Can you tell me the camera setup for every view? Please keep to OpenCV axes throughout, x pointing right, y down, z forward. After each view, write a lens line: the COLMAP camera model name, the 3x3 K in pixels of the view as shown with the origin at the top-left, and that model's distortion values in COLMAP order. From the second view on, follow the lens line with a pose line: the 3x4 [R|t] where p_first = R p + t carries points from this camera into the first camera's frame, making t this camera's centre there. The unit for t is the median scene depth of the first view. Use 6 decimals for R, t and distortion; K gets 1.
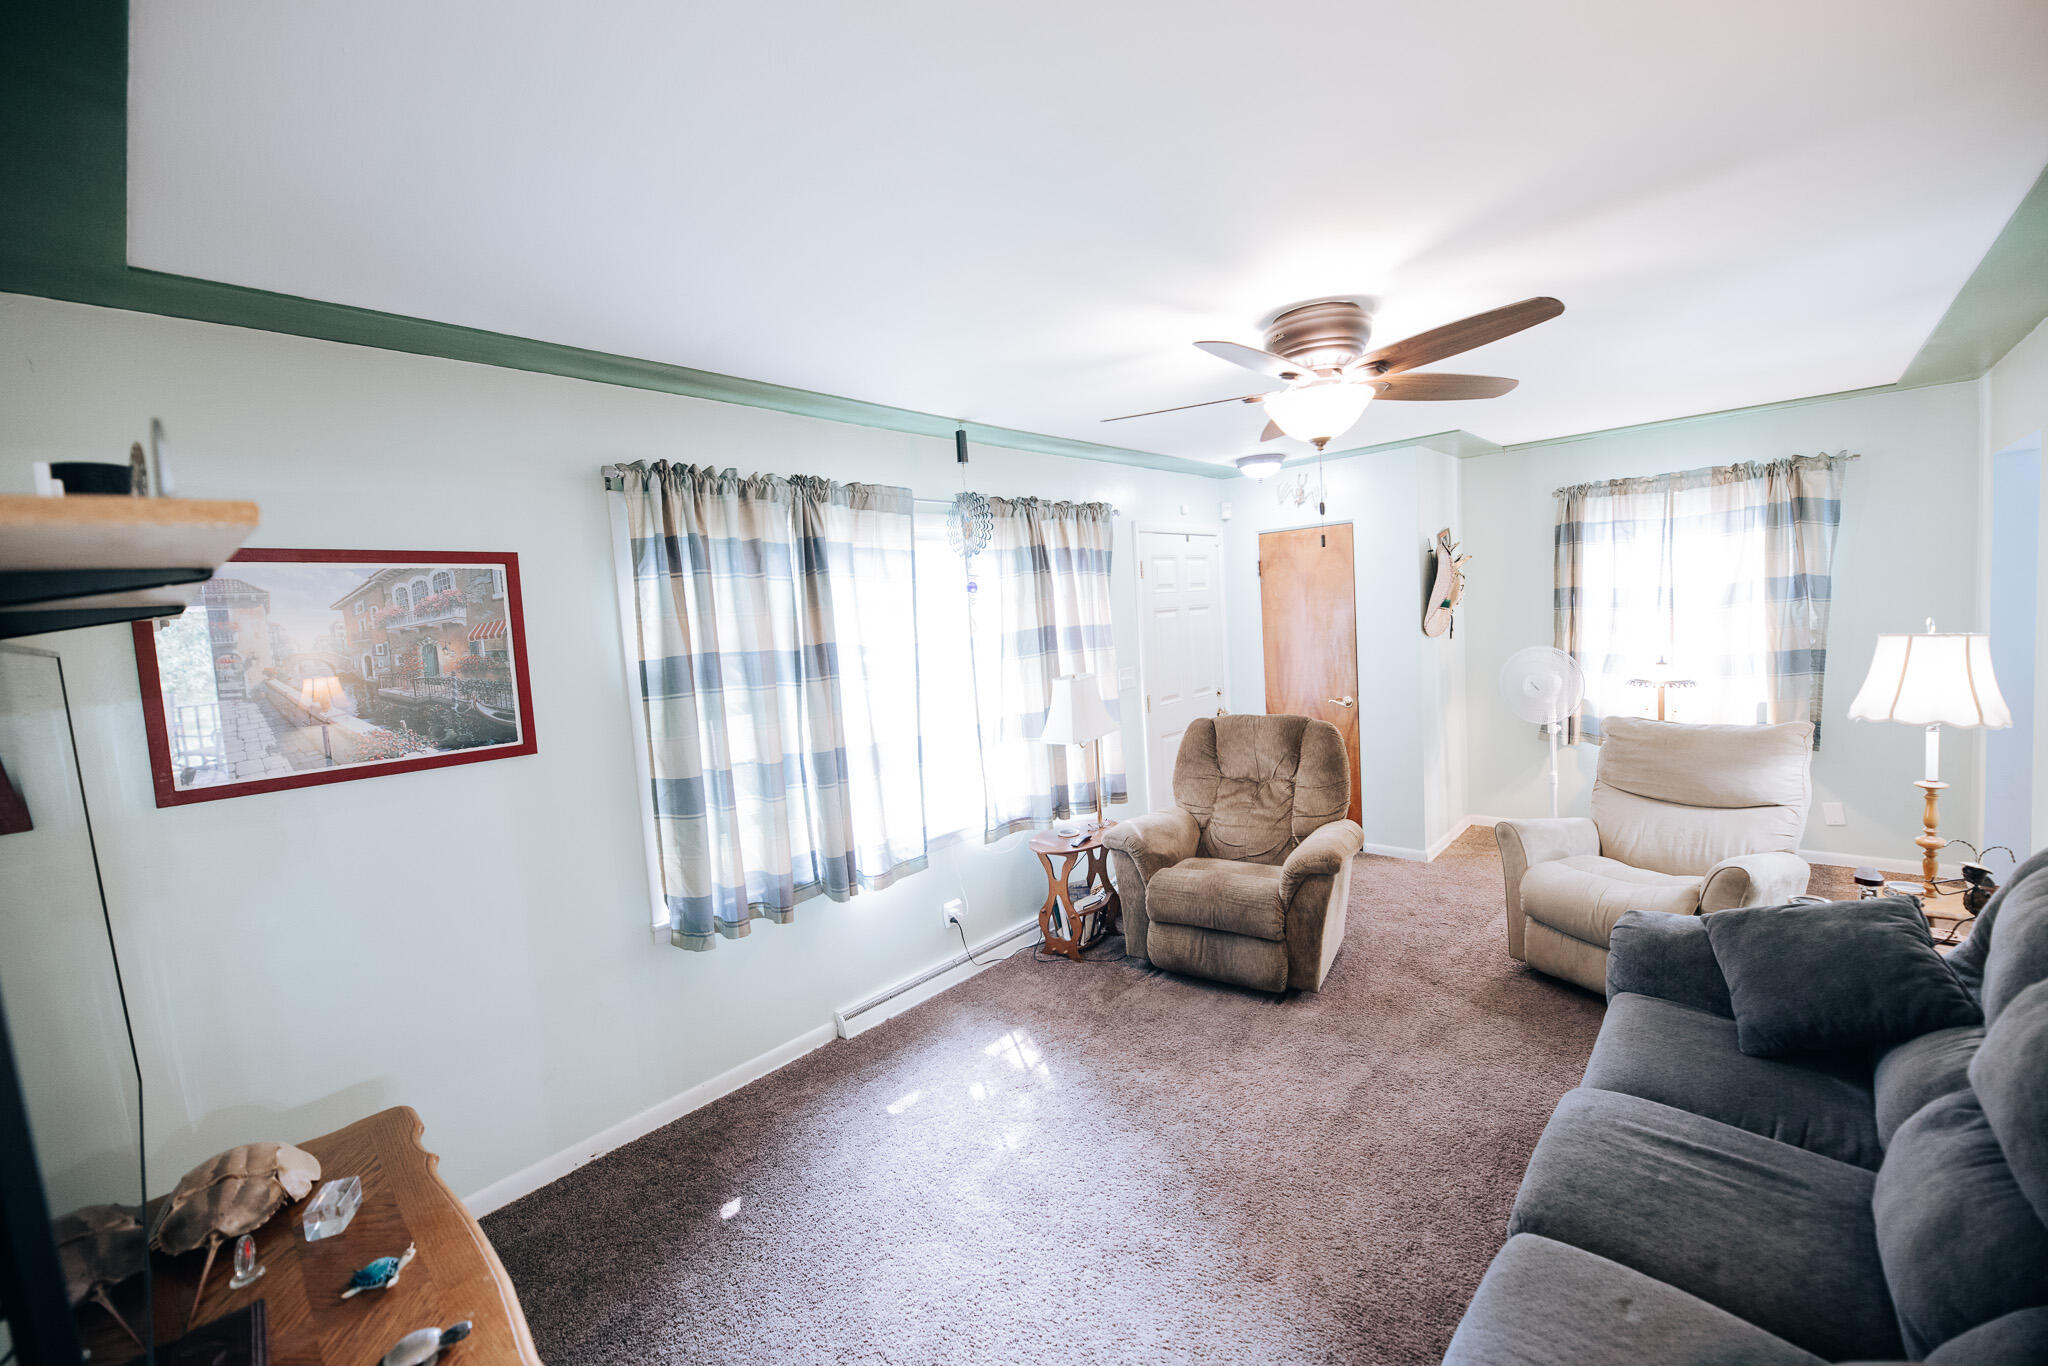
lens RADIAL K [[823.9, 0, 1021.5], [0, 823.9, 676.2], [0, 0, 1]] dist [-0.001643, -0.000613]
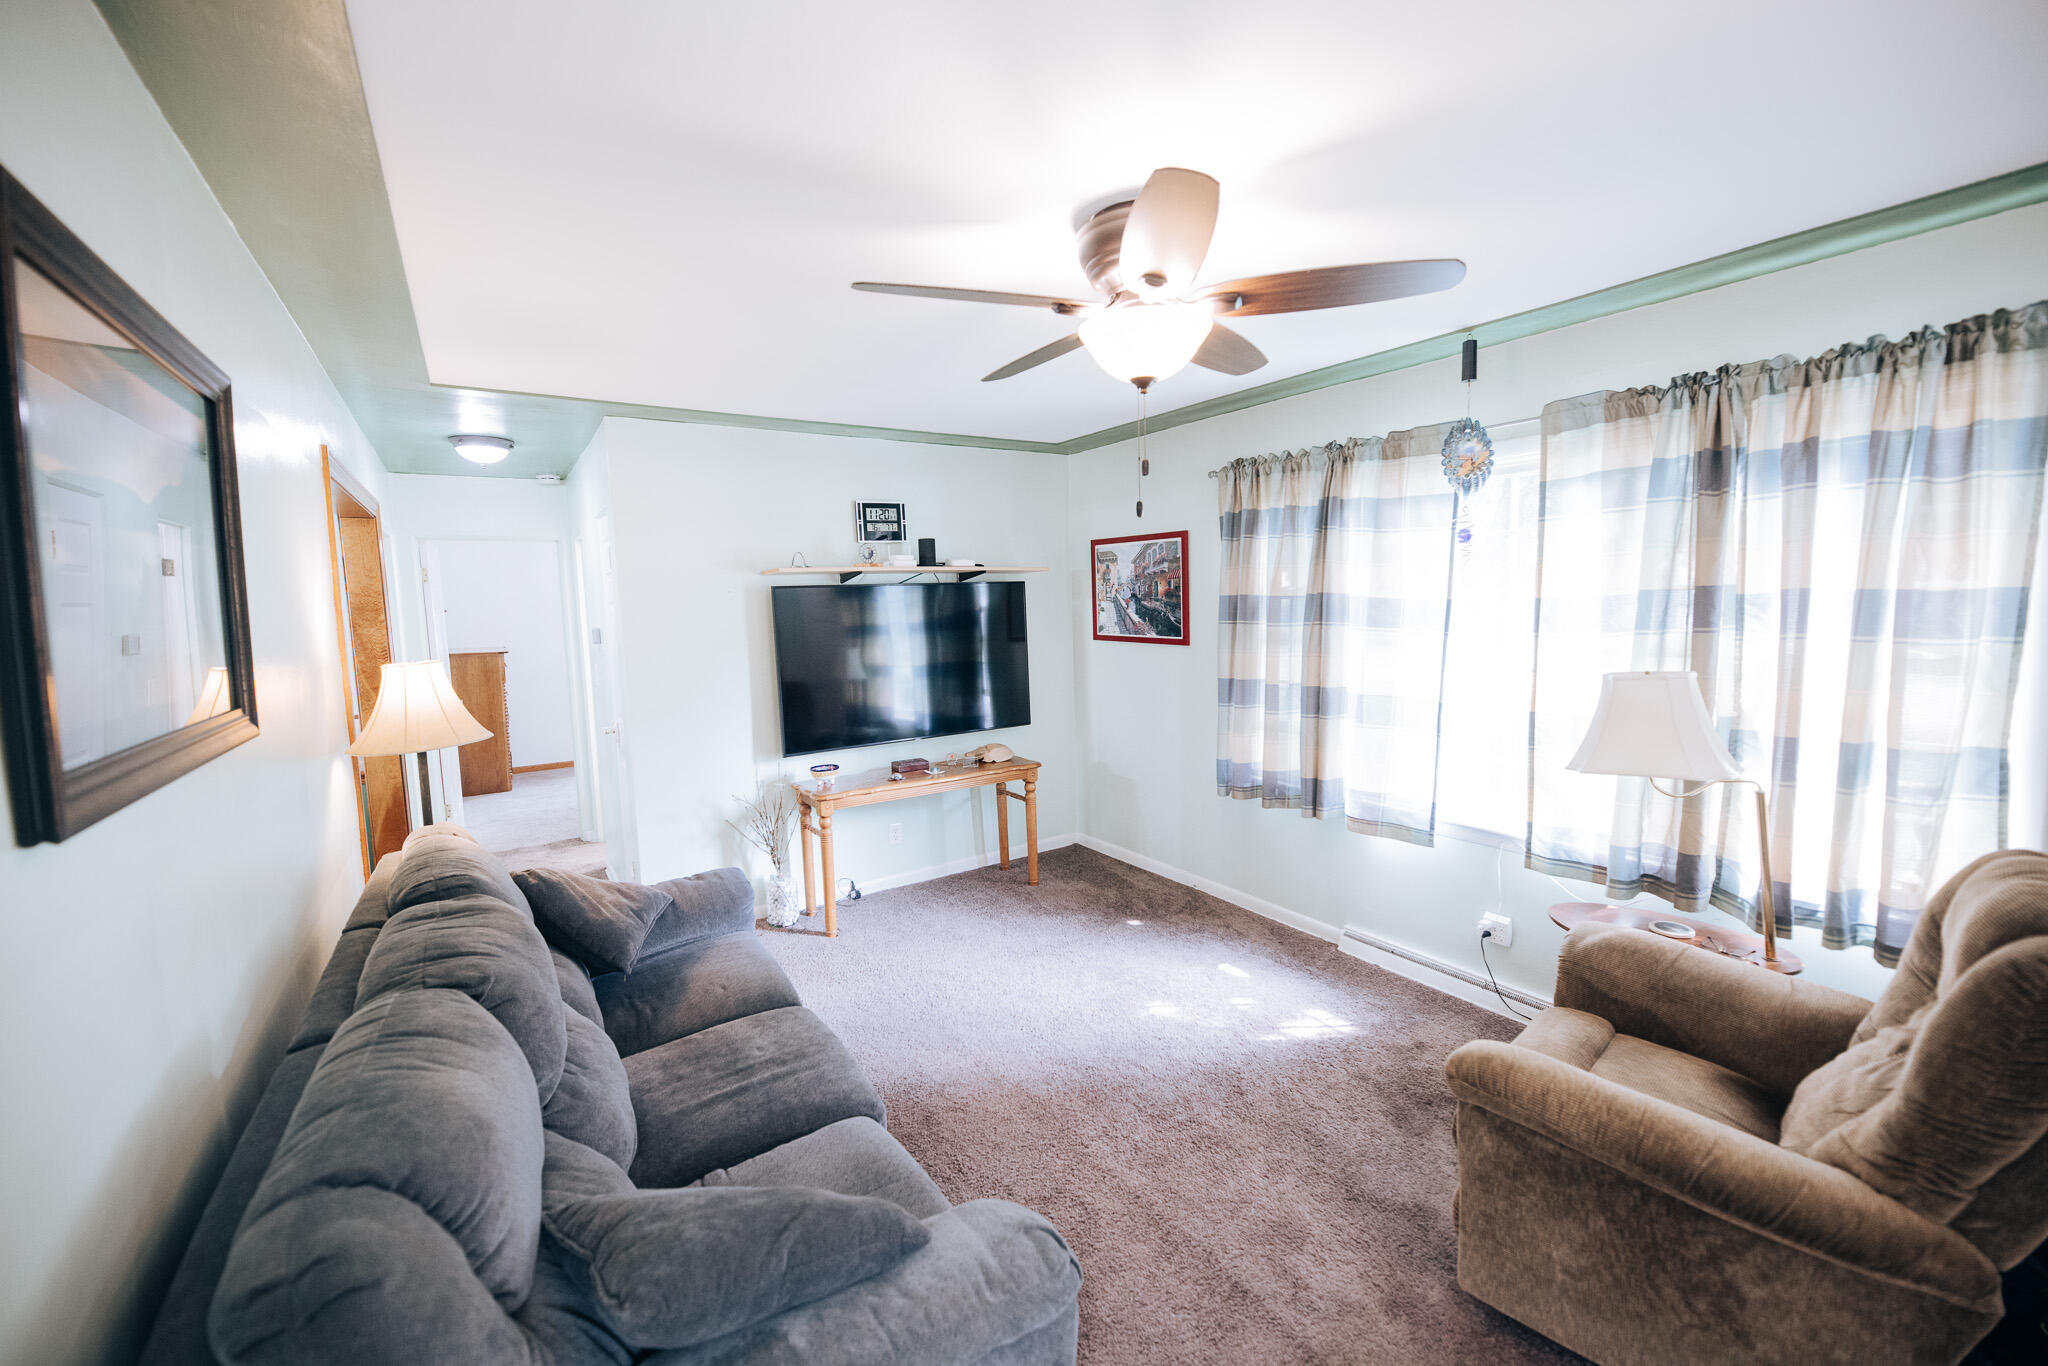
lens RADIAL K [[823.9, 0, 1022.5], [0, 823.9, 674.6], [0, 0, 1]] dist [-0.001643, -0.000613]
pose [[-0.248637, 0.157136, -0.955766, 1.002055], [-0.034986, 0.984652, 0.170986, -0.112473], [0.967965, 0.075952, -0.239323, 0.919423]]
